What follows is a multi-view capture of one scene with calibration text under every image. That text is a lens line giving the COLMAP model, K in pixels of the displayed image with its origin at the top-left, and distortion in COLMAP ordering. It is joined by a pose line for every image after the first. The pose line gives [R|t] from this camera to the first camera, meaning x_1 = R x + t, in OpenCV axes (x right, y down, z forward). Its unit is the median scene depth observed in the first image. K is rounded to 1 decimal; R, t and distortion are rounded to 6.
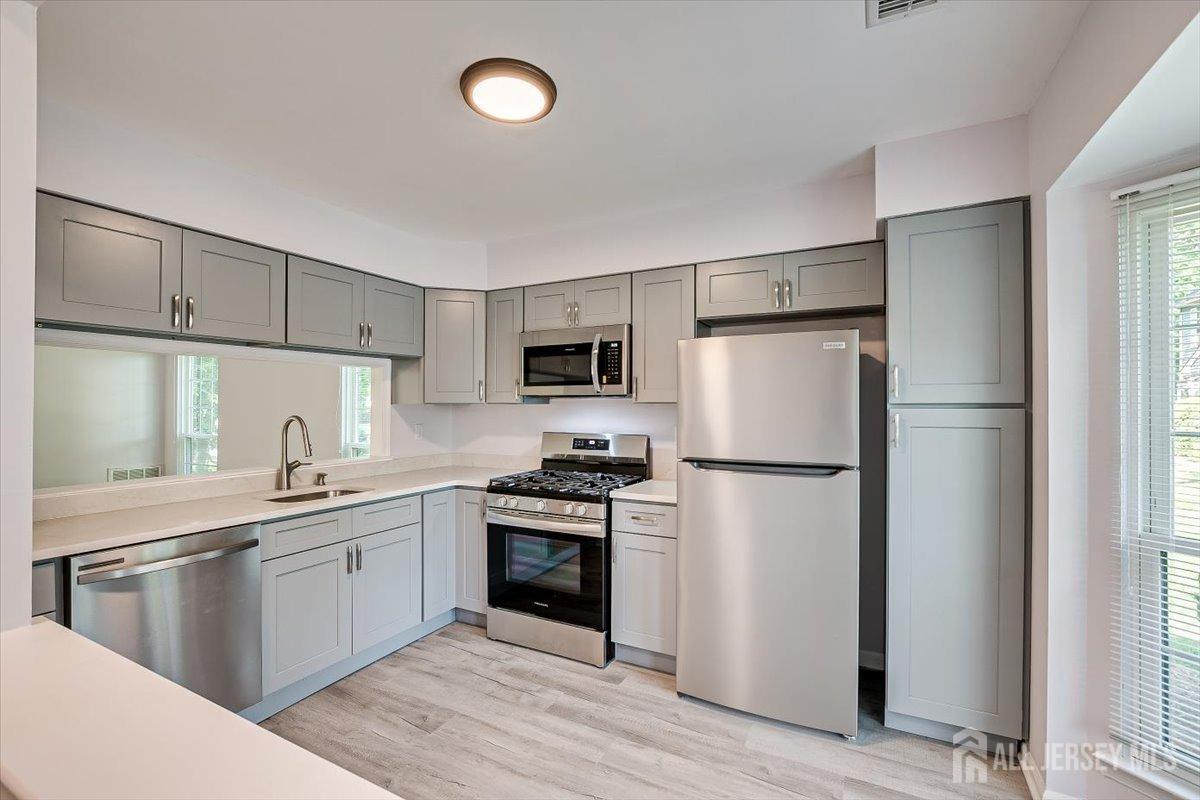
lens RADIAL K [[524.4, 0, 594.4], [0, 524.4, 403.9], [0, 0, 1]] dist [-0.025849, 0.004644]
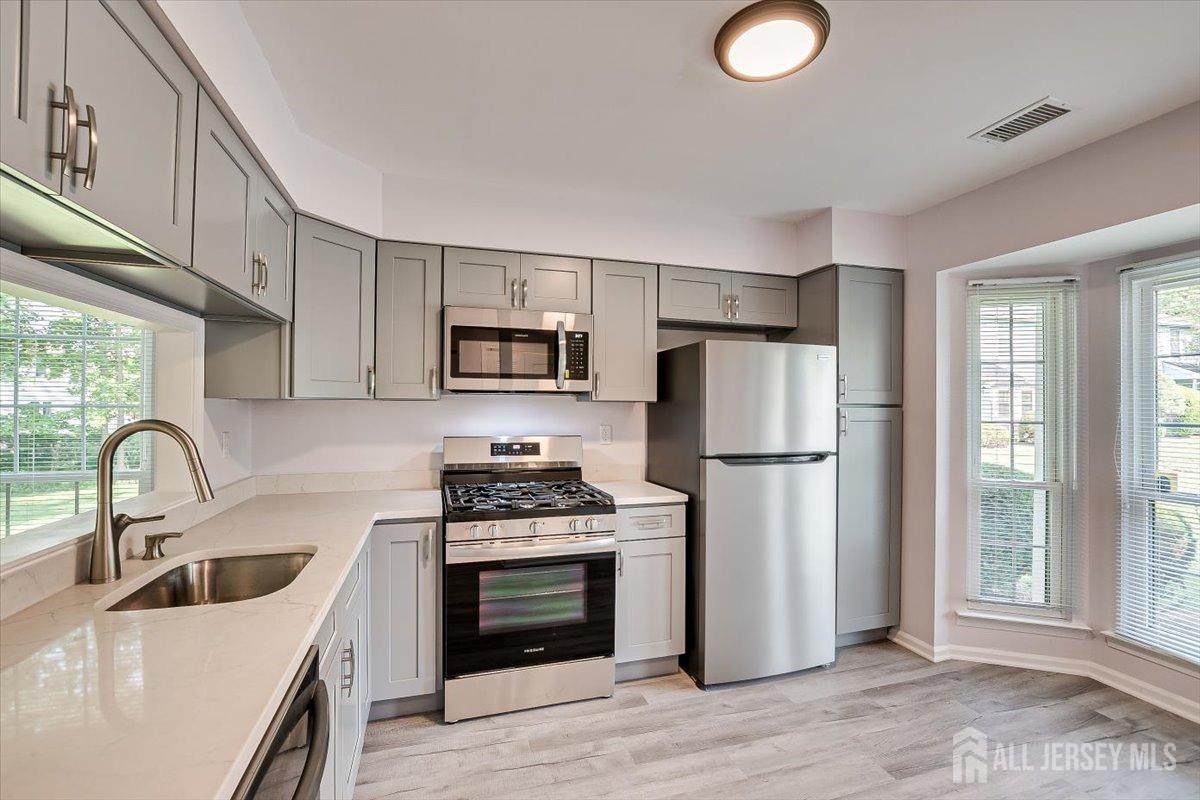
lens RADIAL K [[524.4, 0, 594.4], [0, 524.4, 403.9], [0, 0, 1]] dist [-0.025849, 0.004644]
pose [[0.706524, 0.007164, 0.707653, -0.577972], [-0.008592, 0.999962, -0.001545, 0.004855], [-0.707637, -0.004989, 0.706558, 0.351704]]
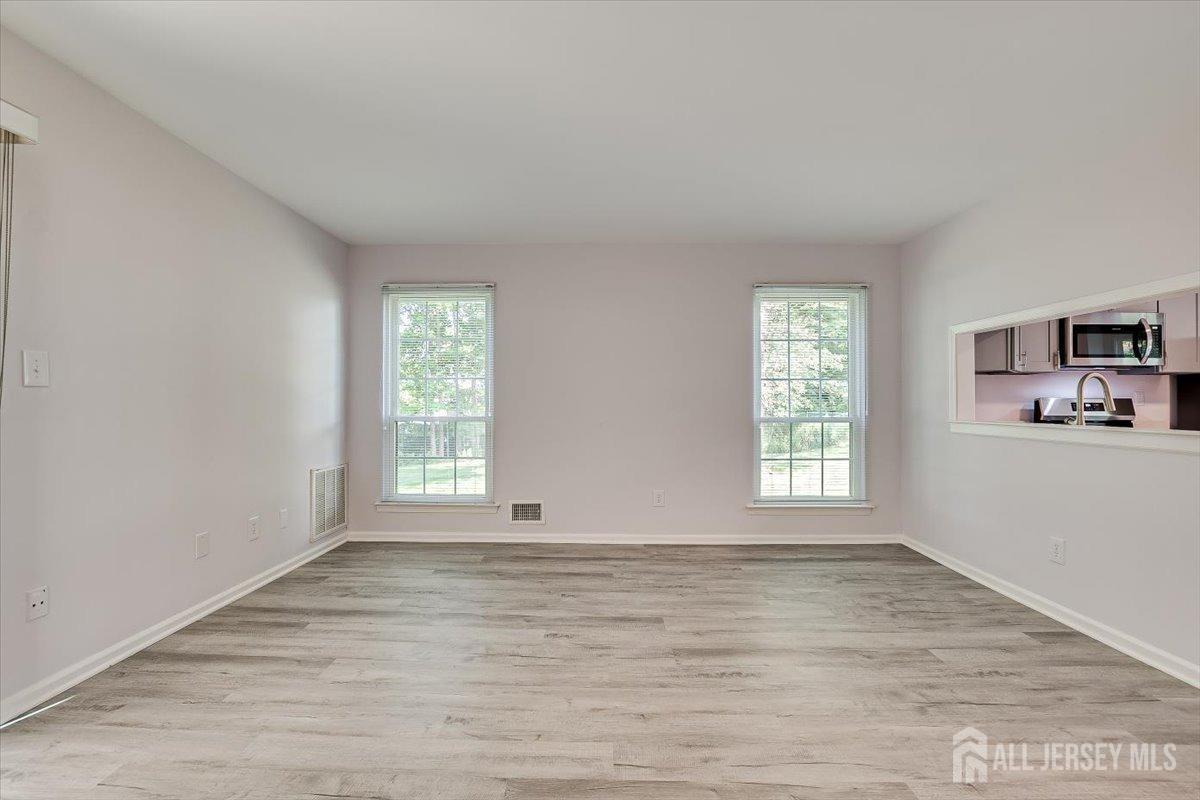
lens RADIAL K [[524.4, 0, 594.4], [0, 524.4, 403.9], [0, 0, 1]] dist [-0.025849, 0.004644]
pose [[0.888461, 0.002128, 0.458948, -1.797904], [-0.003481, 0.999992, 0.002103, 0.080230], [-0.458940, -0.003466, 0.888461, 0.510909]]
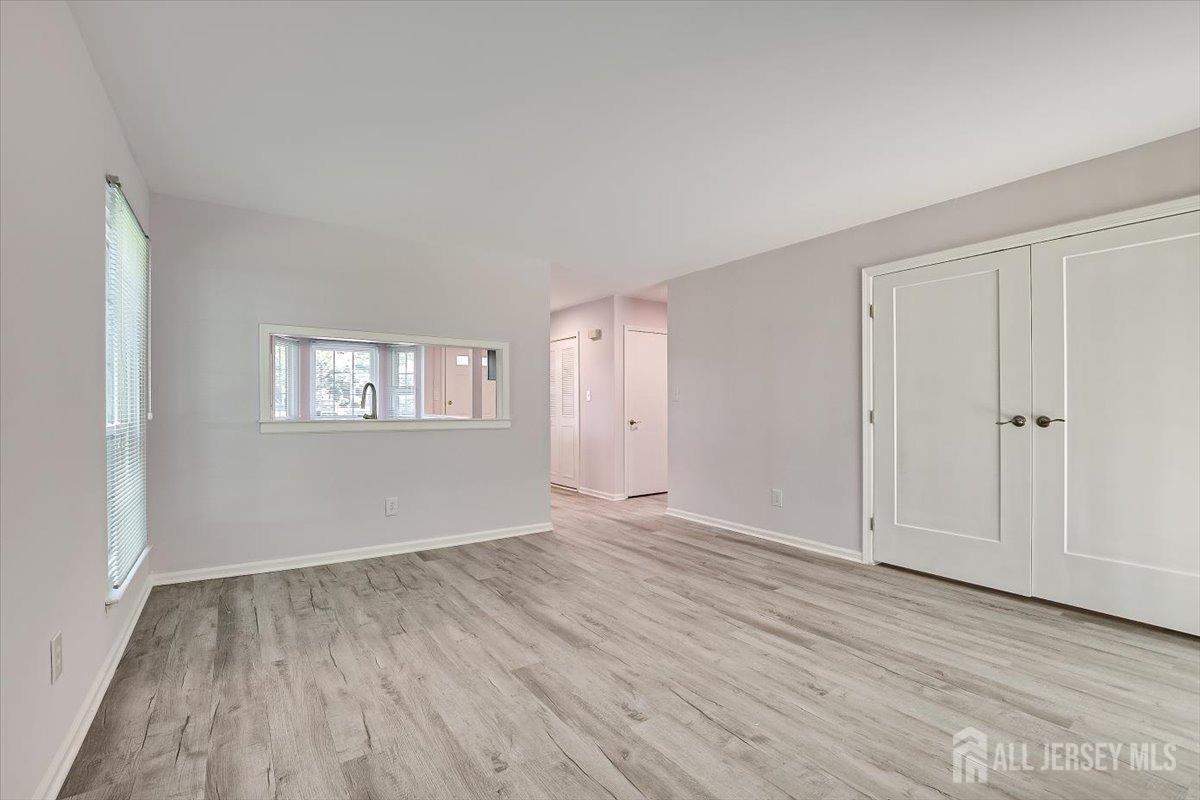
lens RADIAL K [[524.4, 0, 594.4], [0, 524.4, 403.9], [0, 0, 1]] dist [-0.025849, 0.004644]
pose [[-0.889810, -0.001809, 0.456328, -1.709112], [-0.004487, 0.999978, -0.004785, 0.082601], [-0.456310, -0.006305, -0.889799, 1.906438]]
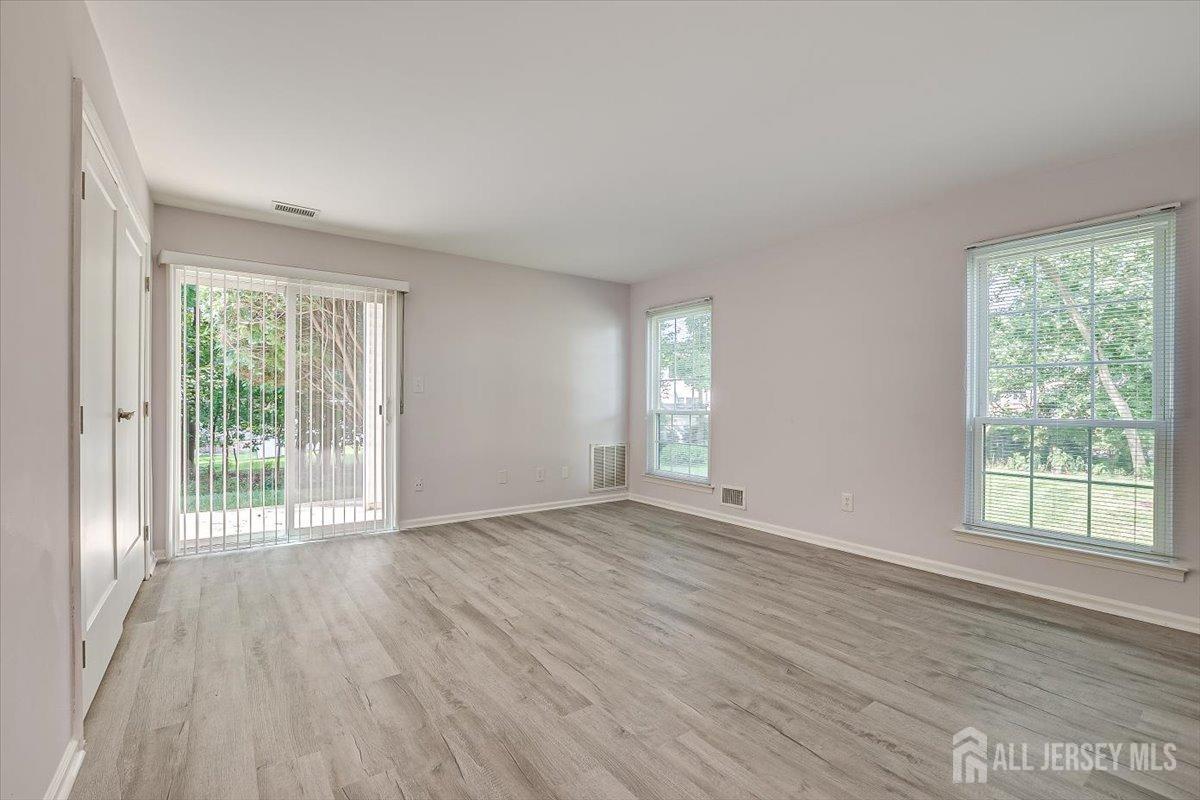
lens RADIAL K [[524.4, 0, 594.4], [0, 524.4, 403.9], [0, 0, 1]] dist [-0.025849, 0.004644]
pose [[0.899505, 0.005394, -0.436877, -0.990986], [-0.001861, 0.999962, 0.008515, 0.082225], [0.436907, -0.006846, 0.899481, 0.243320]]
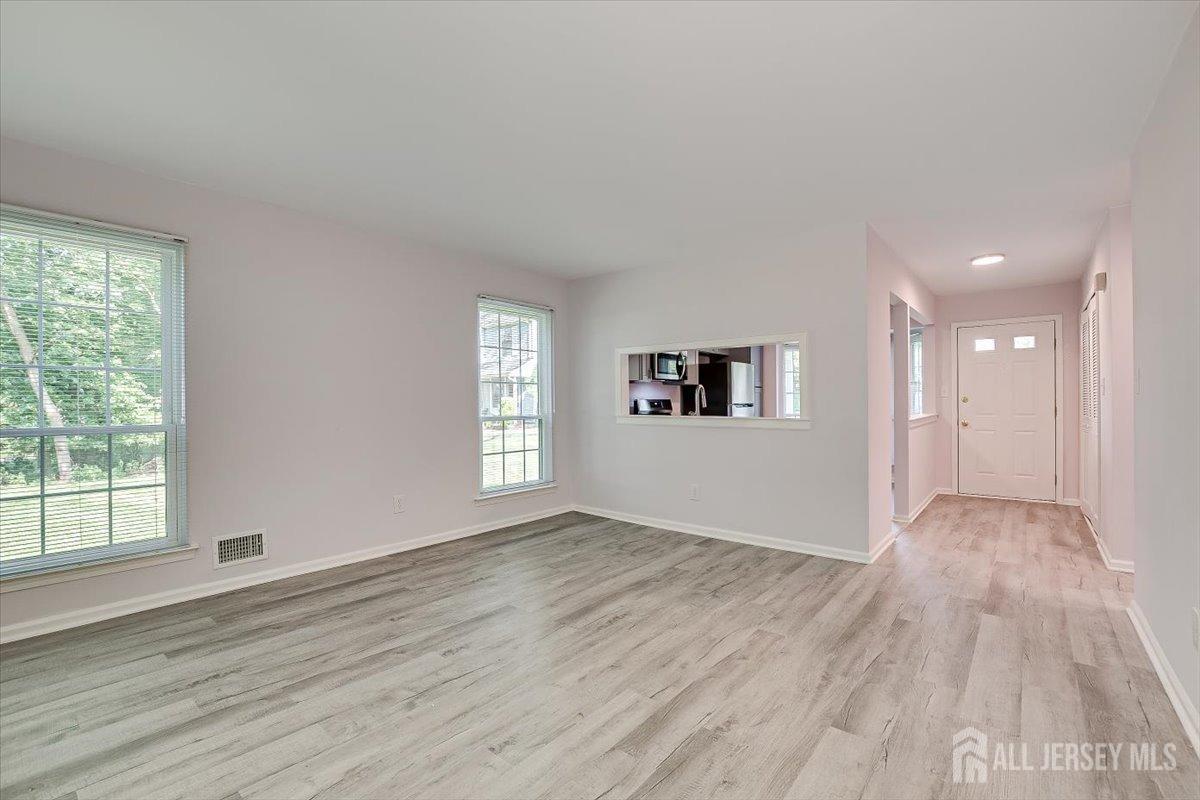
lens RADIAL K [[524.4, 0, 594.4], [0, 524.4, 403.9], [0, 0, 1]] dist [-0.025849, 0.004644]
pose [[0.207061, -0.002555, 0.978325, -2.206675], [0.001502, 0.999996, 0.002294, 0.077139], [-0.978327, 0.000994, 0.207064, 0.919039]]
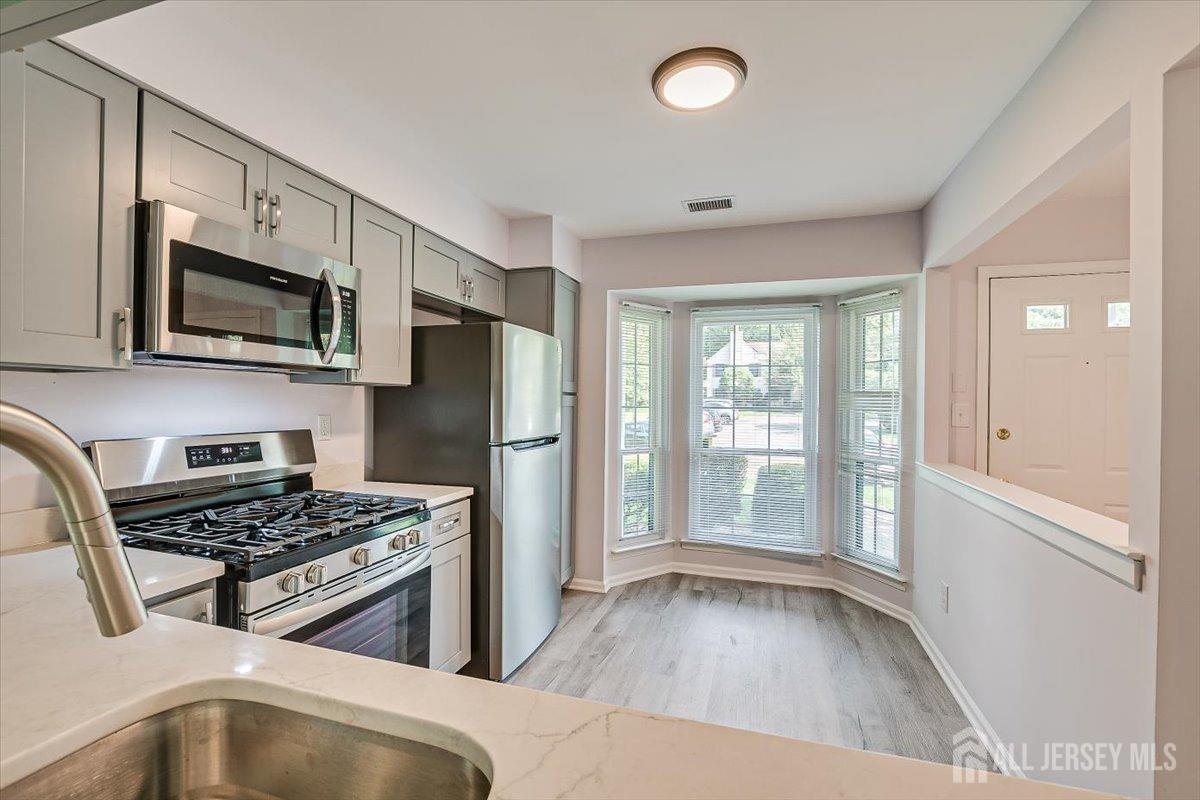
lens RADIAL K [[524.4, 0, 594.4], [0, 524.4, 403.9], [0, 0, 1]] dist [-0.025849, 0.004644]
pose [[-0.176234, -0.005125, 0.984335, -0.669883], [-0.015088, 0.999883, 0.002505, 0.020737], [-0.984233, -0.014411, -0.176291, 0.810018]]
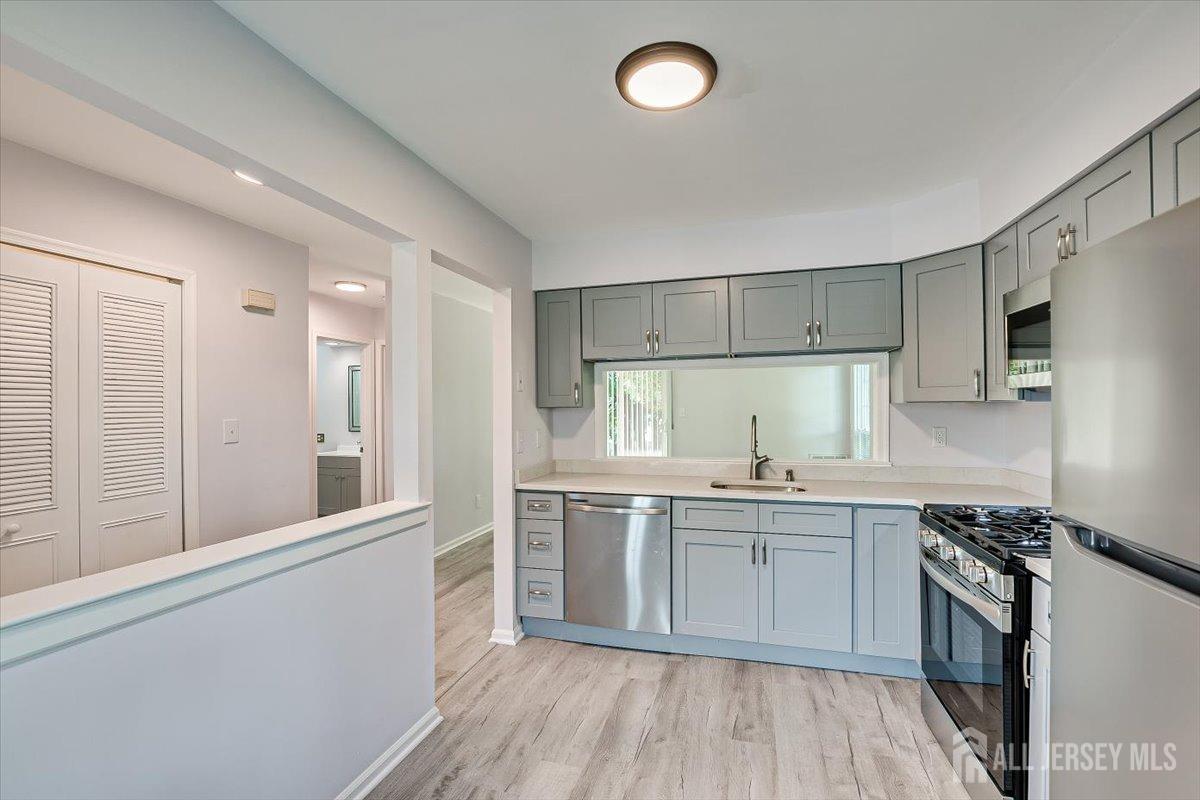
lens RADIAL K [[524.4, 0, 594.4], [0, 524.4, 403.9], [0, 0, 1]] dist [-0.025849, 0.004644]
pose [[0.203604, -0.006246, -0.979033, 0.433783], [0.012024, 0.999920, -0.003878, -0.001179], [0.978979, -0.010982, 0.203663, 0.396556]]
